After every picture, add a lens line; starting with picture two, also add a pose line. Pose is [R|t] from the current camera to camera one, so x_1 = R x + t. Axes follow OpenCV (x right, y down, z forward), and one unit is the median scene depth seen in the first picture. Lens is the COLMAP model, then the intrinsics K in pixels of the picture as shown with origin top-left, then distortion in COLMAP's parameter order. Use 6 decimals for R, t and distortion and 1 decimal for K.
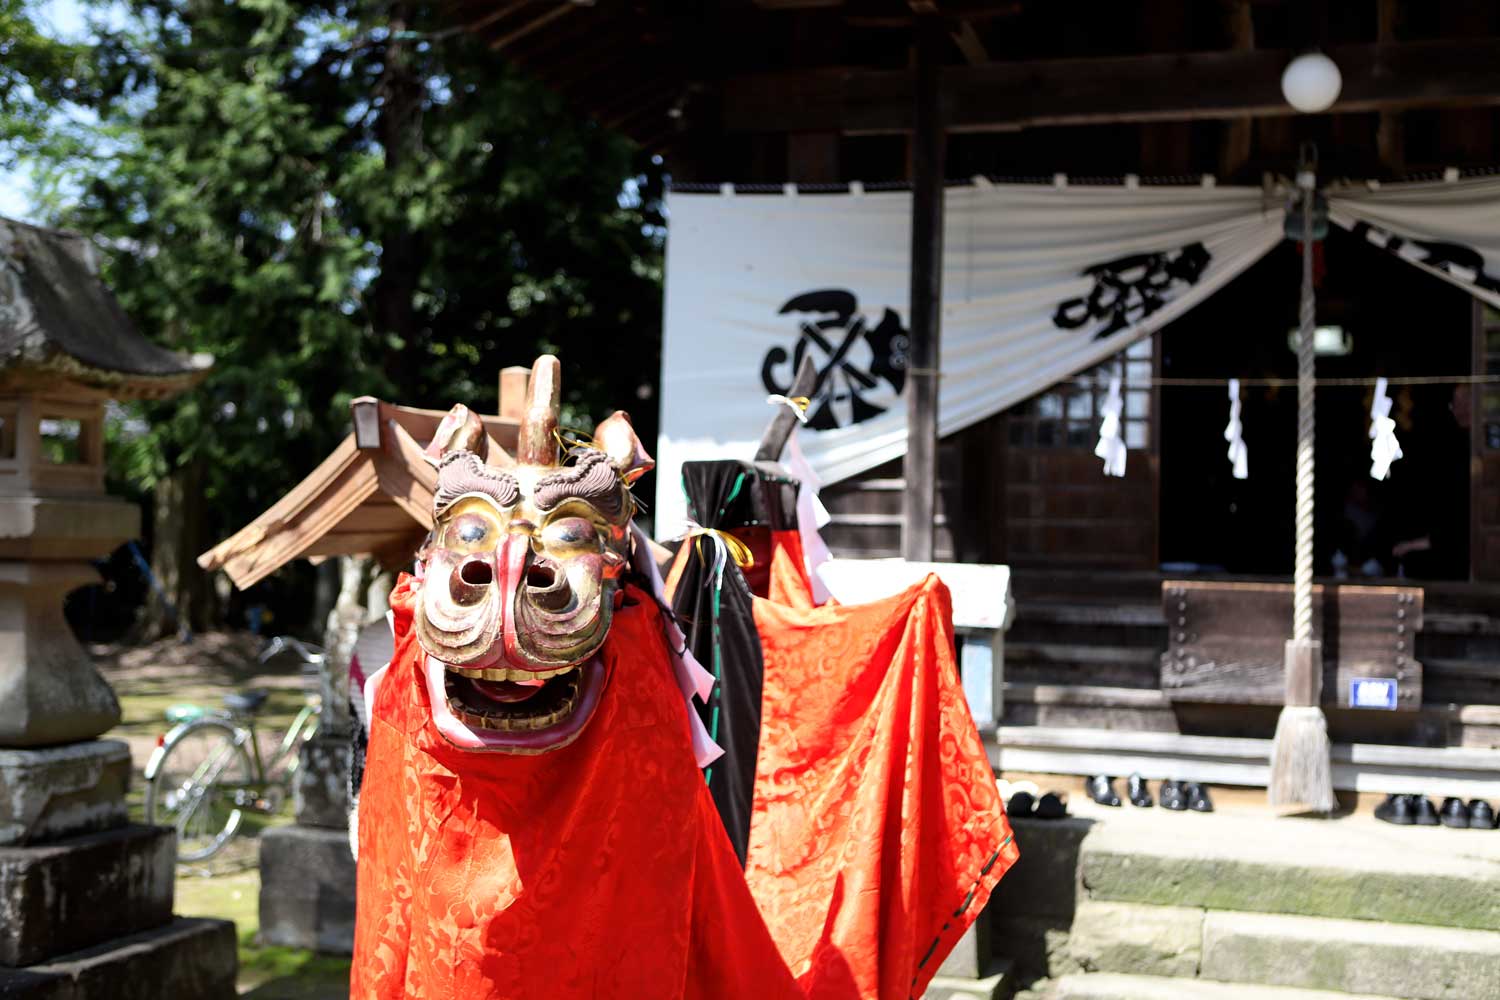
lens RADIAL K [[1854.1, 0, 750.0], [0, 1854.1, 500.0], [0, 0, 1]] dist [-0.020525, 0.027374]
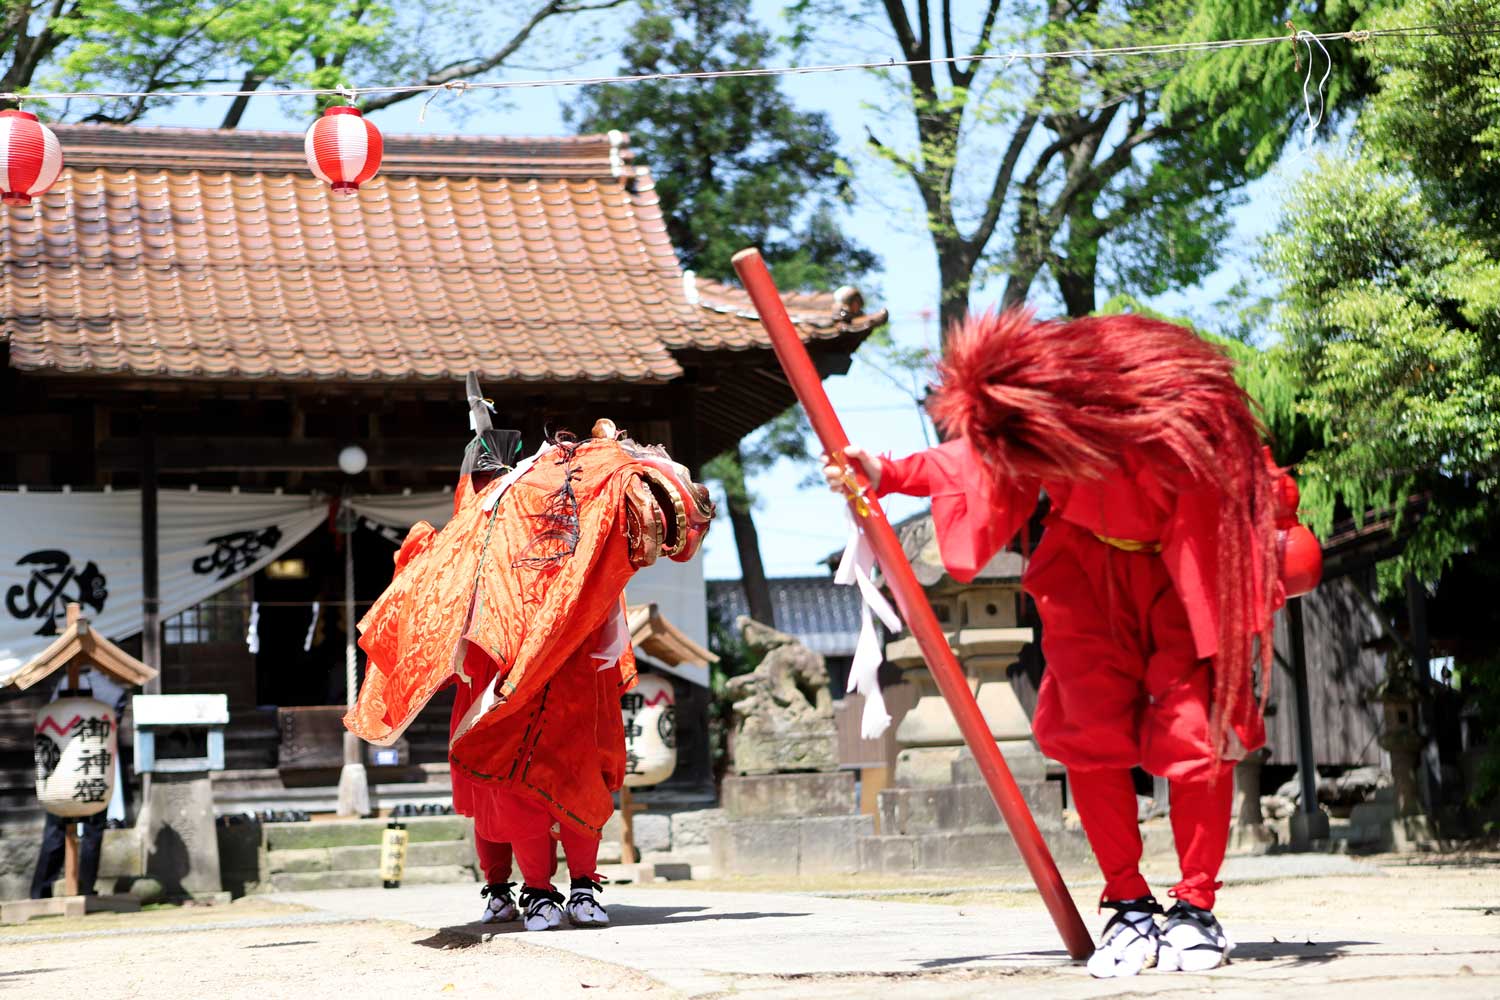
lens RADIAL K [[2490.9, 0, 750.0], [0, 2490.9, 500.0], [0, 0, 1]] dist [0.020635, 0.196115]
pose [[0.855661, 0.007904, 0.517476, -0.611555], [0.044133, 0.995127, -0.088176, 0.069216], [-0.515651, 0.098287, 0.851143, -1.290045]]
